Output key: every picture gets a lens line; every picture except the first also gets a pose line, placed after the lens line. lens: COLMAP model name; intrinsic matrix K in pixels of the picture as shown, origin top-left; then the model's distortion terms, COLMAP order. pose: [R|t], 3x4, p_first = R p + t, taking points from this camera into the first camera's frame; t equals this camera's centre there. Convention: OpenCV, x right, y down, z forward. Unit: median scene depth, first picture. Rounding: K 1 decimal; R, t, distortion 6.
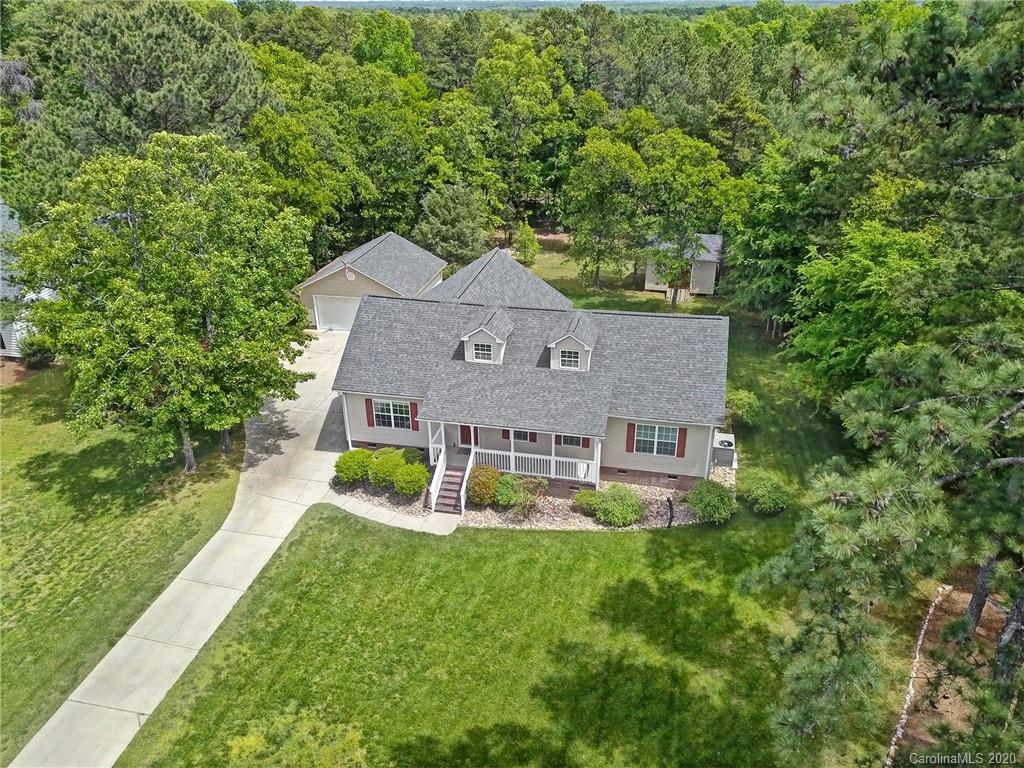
lens RADIAL K [[774.1, 0, 512.0], [0, 774.1, 384.0], [0, 0, 1]] dist [0.005495, 0.000342]
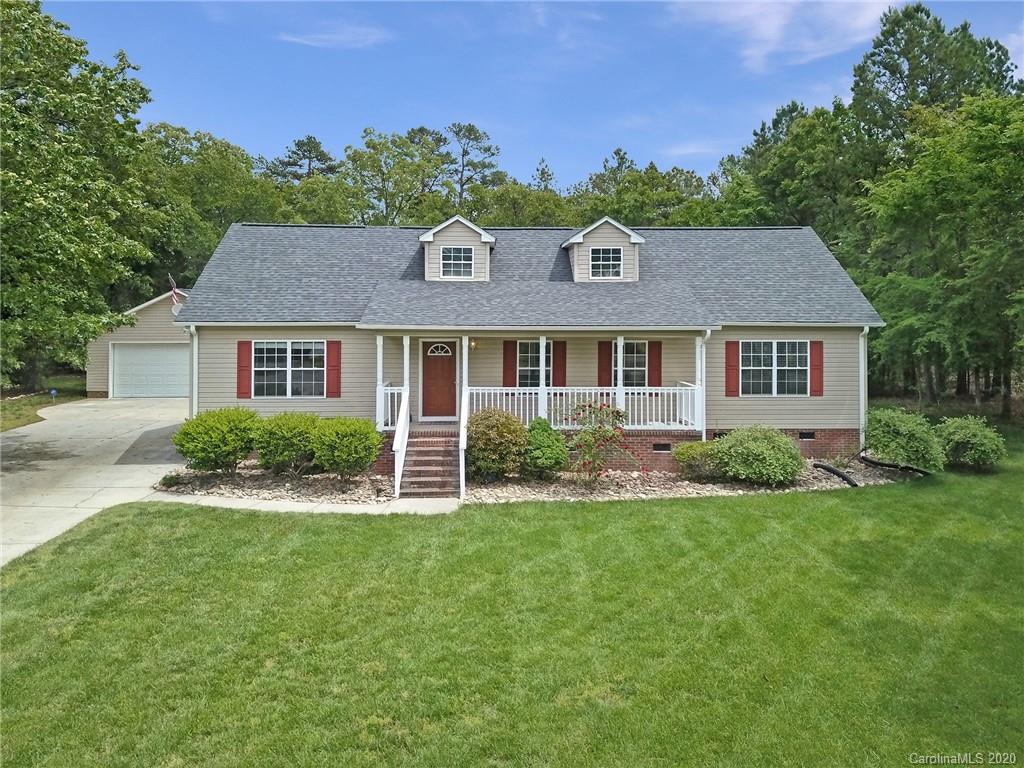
lens RADIAL K [[774.1, 0, 512.0], [0, 774.1, 384.0], [0, 0, 1]] dist [0.005495, 0.000342]
pose [[0.961740, 0.016938, 0.273440, -0.160521], [0.093608, 0.917703, -0.386081, 0.281739], [-0.257476, 0.396906, 0.881006, 0.519952]]
